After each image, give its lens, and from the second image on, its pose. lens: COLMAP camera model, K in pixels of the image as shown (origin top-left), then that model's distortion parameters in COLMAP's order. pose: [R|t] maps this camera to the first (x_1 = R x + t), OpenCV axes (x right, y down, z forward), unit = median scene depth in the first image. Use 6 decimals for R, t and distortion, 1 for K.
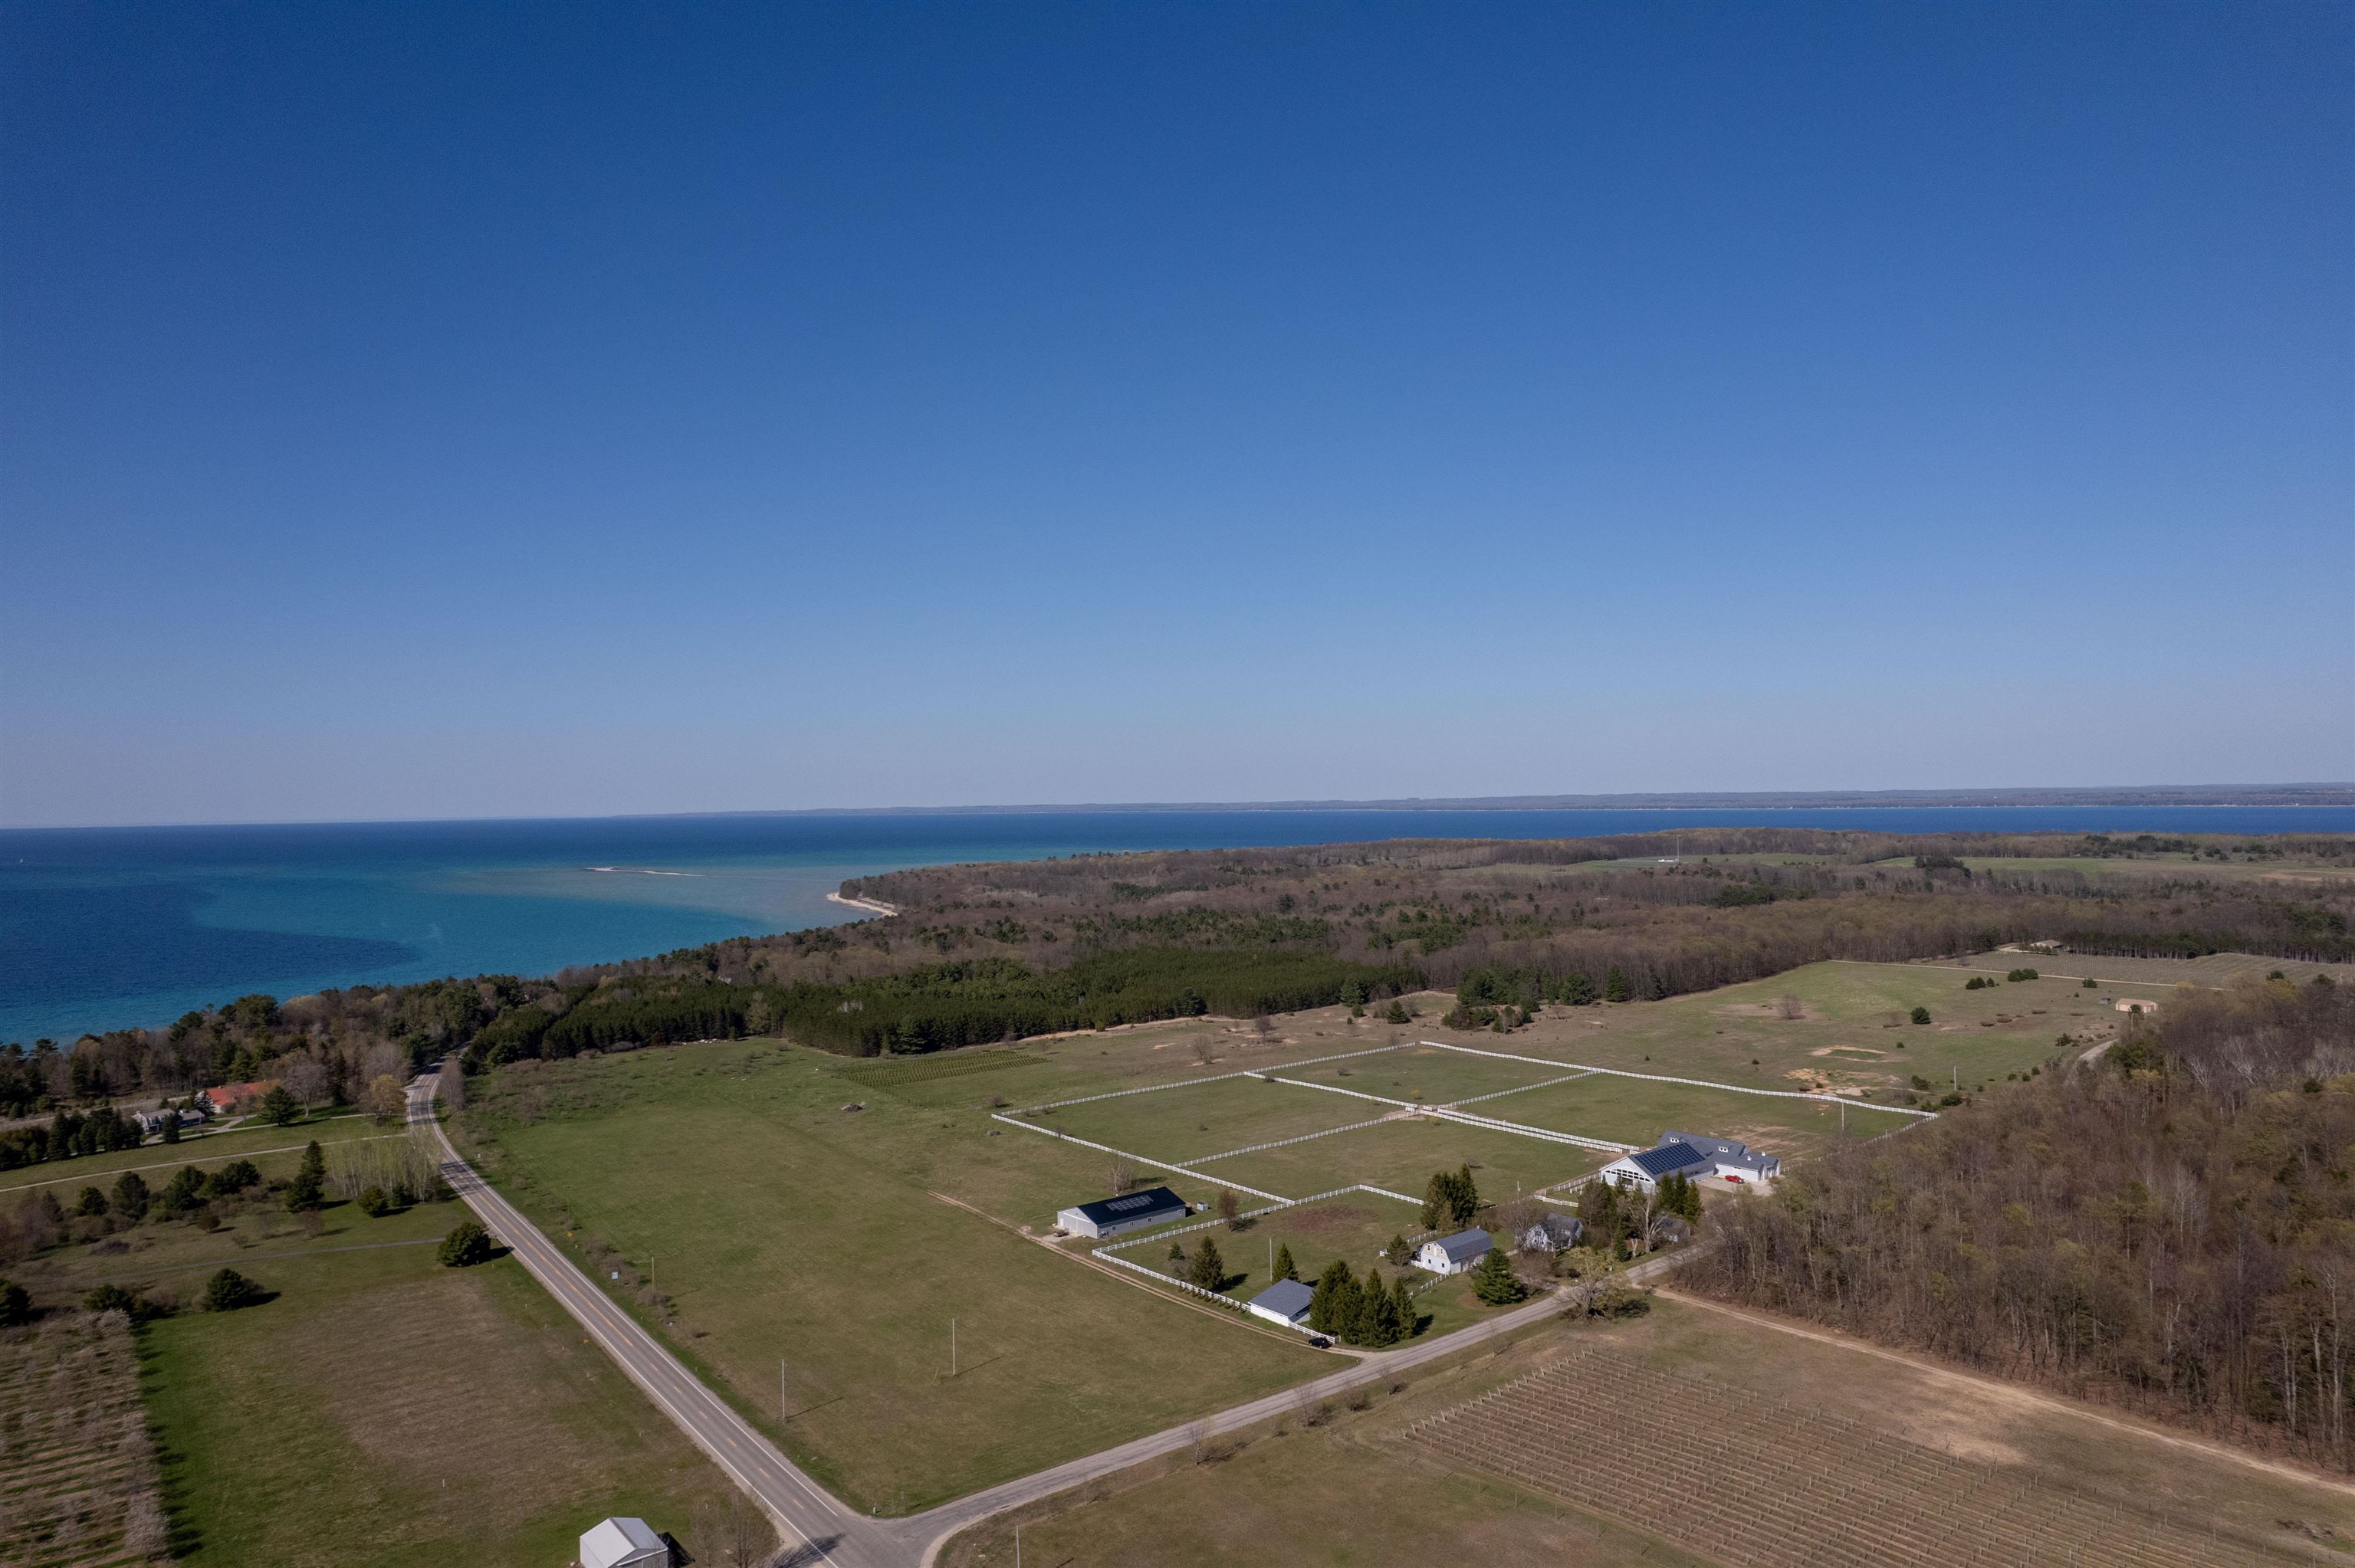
lens RADIAL K [[1520.9, 0, 1197.1], [0, 1520.9, 781.3], [0, 0, 1]] dist [-0.077685, 0.071188]
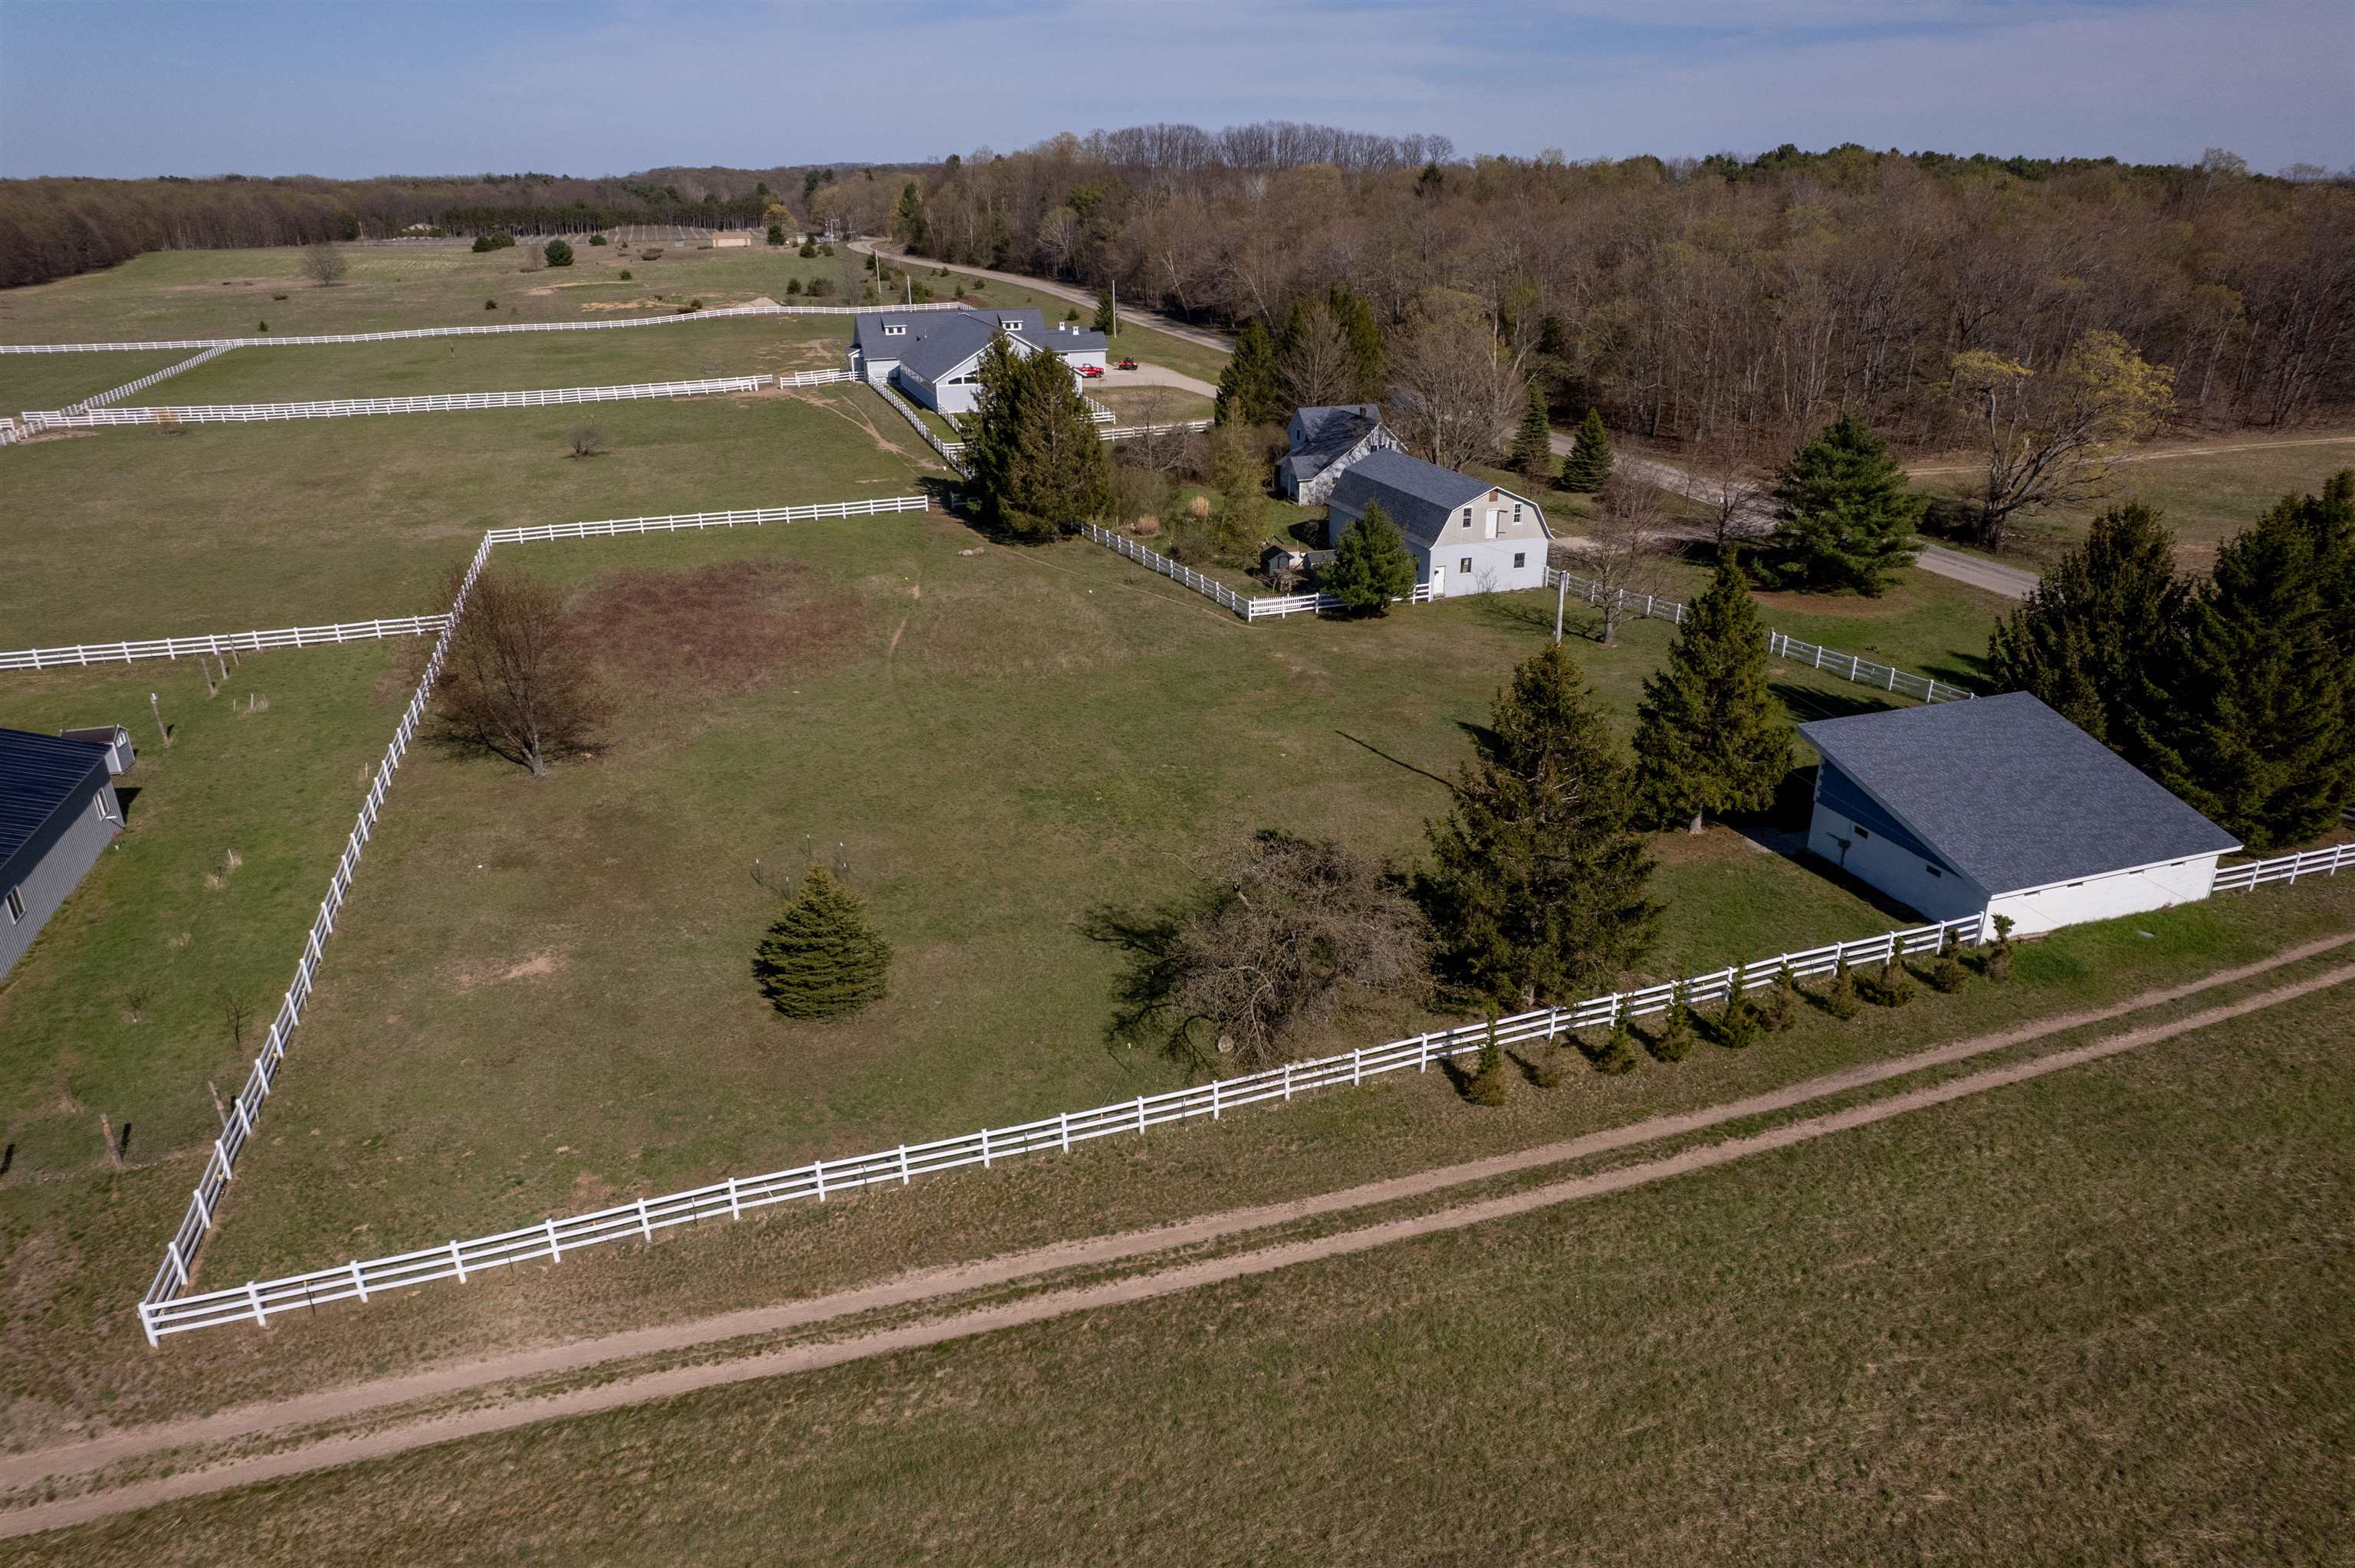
lens RADIAL K [[1520.9, 0, 1176.7], [0, 1520.9, 780.6], [0, 0, 1]] dist [-0.077685, 0.071188]
pose [[0.338759, -0.332149, 0.880295, -0.061717], [-0.010068, 0.934282, 0.356394, 0.124764], [-0.940819, -0.129594, 0.313152, 0.467126]]
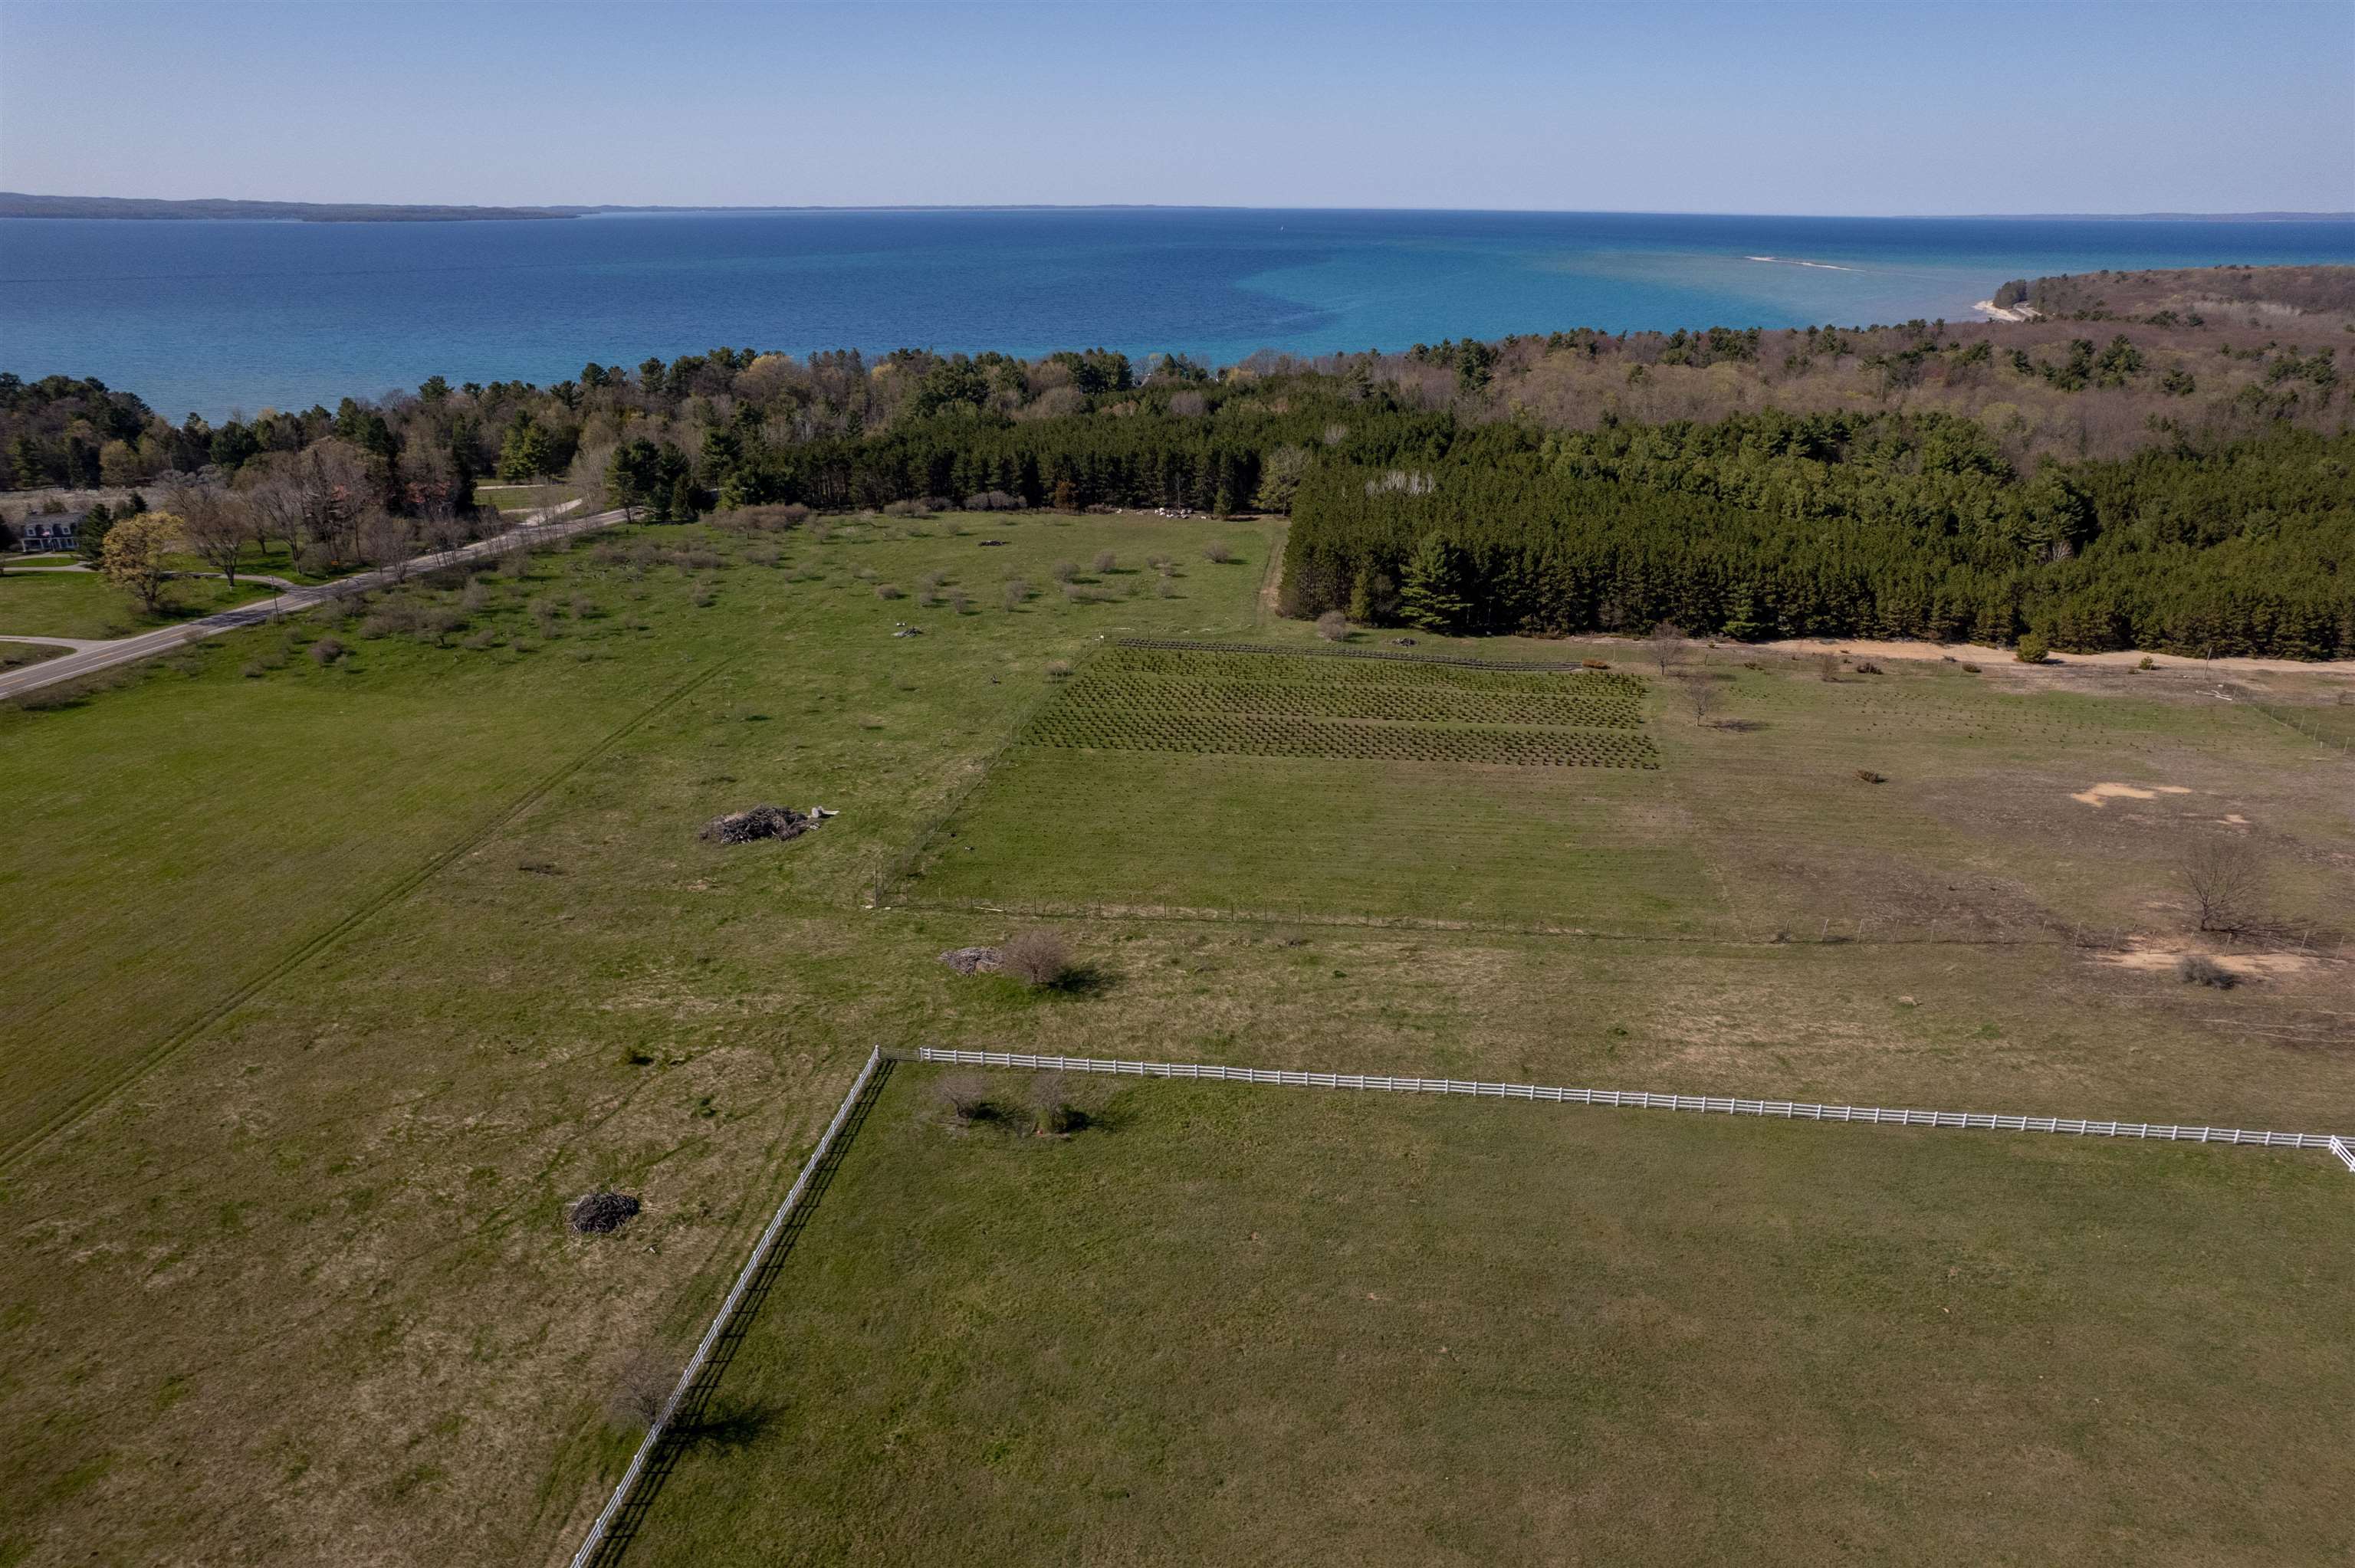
lens RADIAL K [[1520.9, 0, 1174.6], [0, 1520.9, 789.5], [0, 0, 1]] dist [-0.077685, 0.071188]
pose [[0.707700, 0.277751, -0.649627, 0.032076], [-0.017390, 0.926052, 0.376994, 0.065676], [0.706299, -0.255502, 0.660197, 0.633734]]
